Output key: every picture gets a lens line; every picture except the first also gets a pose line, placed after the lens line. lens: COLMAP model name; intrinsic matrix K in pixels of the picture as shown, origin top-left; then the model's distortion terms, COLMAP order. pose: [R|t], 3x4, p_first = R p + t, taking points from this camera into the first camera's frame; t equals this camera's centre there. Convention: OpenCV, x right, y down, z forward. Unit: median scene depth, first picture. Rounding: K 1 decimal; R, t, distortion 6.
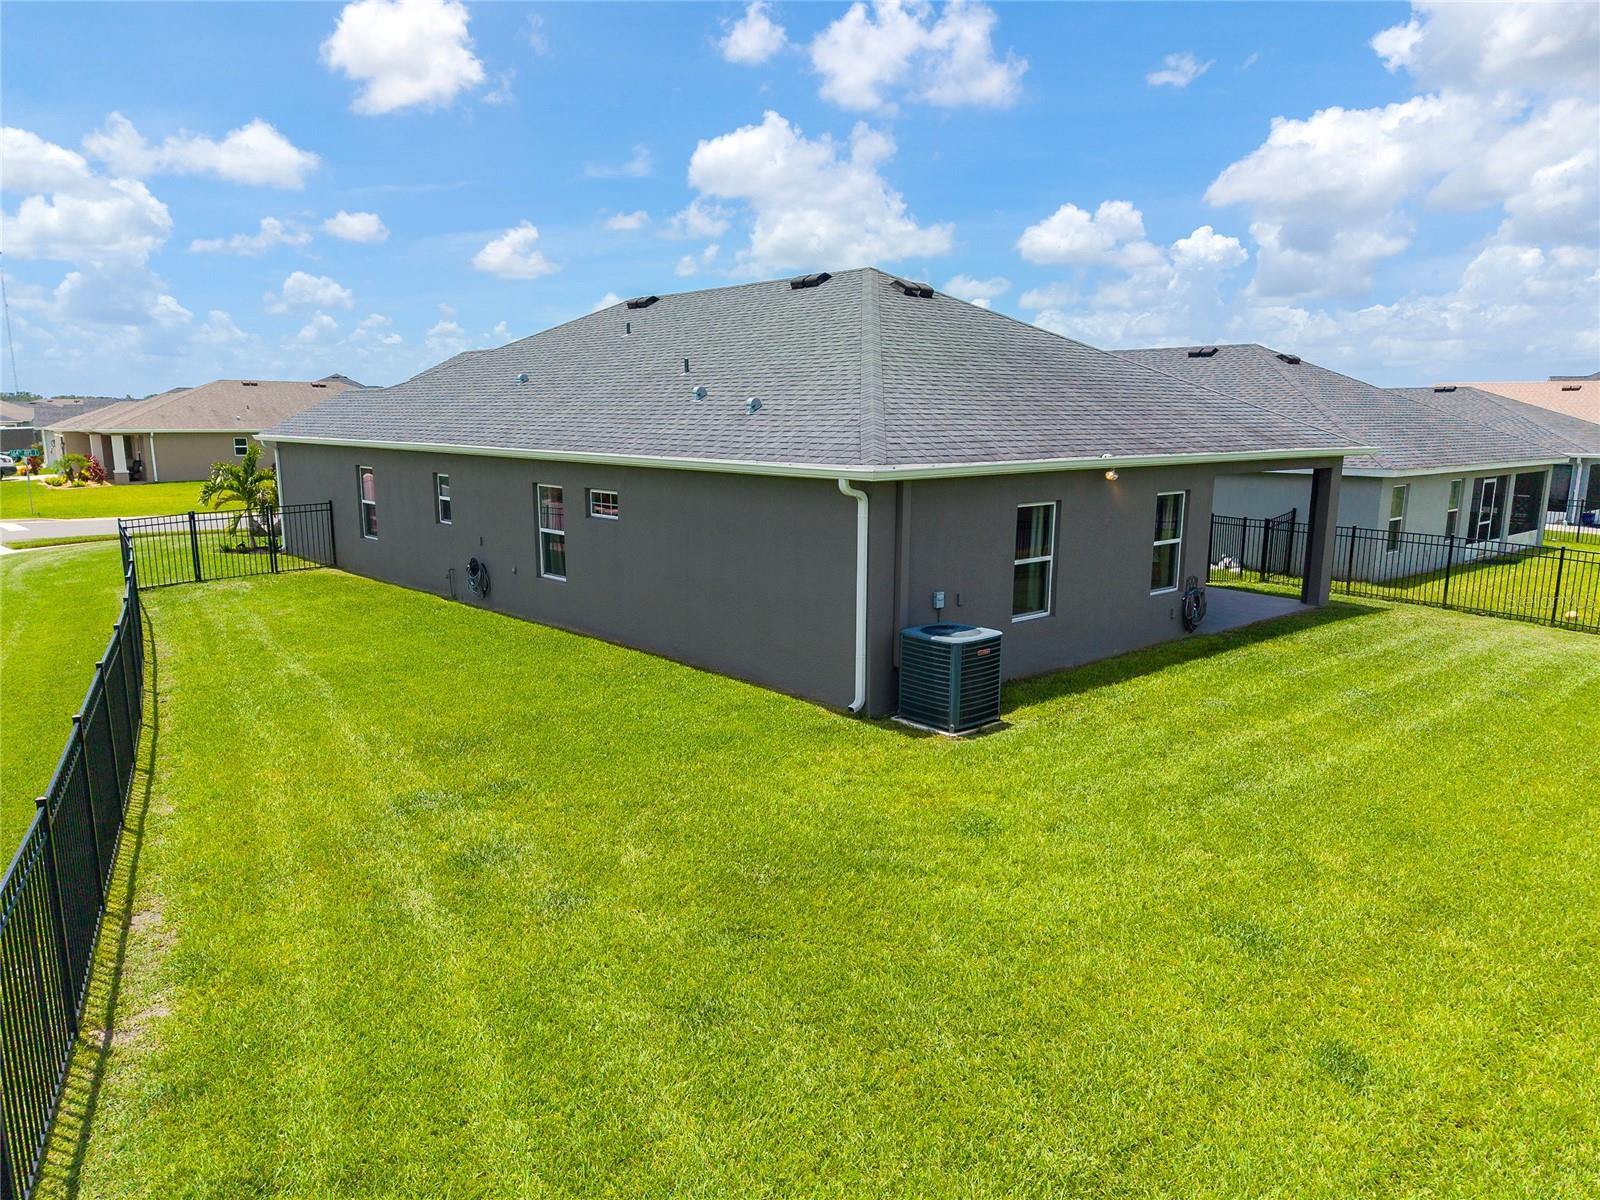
lens RADIAL K [[1129.3, 0, 796.8], [0, 1129.3, 631.7], [0, 0, 1]] dist [0.010033, -0.003192]
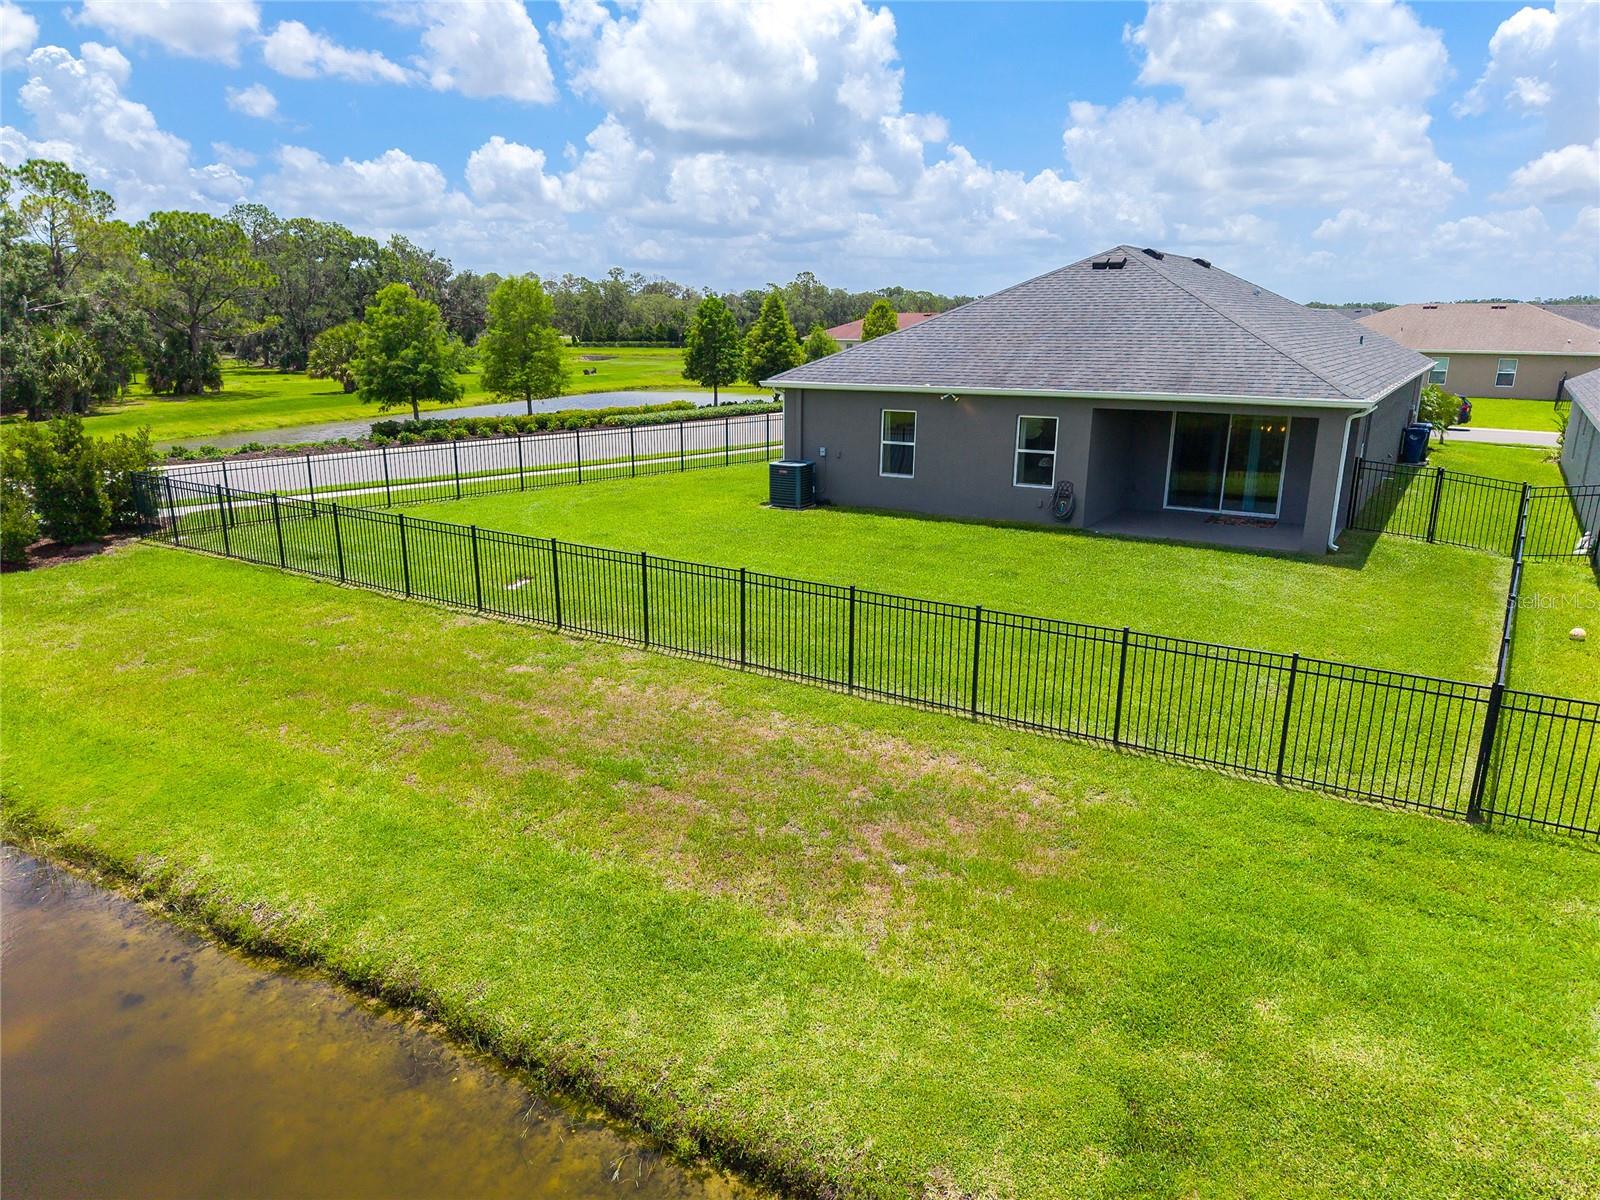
lens RADIAL K [[1113.9, 0, 828.5], [0, 1113.9, 600.3], [0, 0, 1]] dist [0.001387, -0.001565]
pose [[0.283688, 0.216208, -0.934224, 1.697234], [-0.188707, 0.967786, 0.166672, -0.086401], [0.940165, 0.129012, 0.315349, 0.330693]]
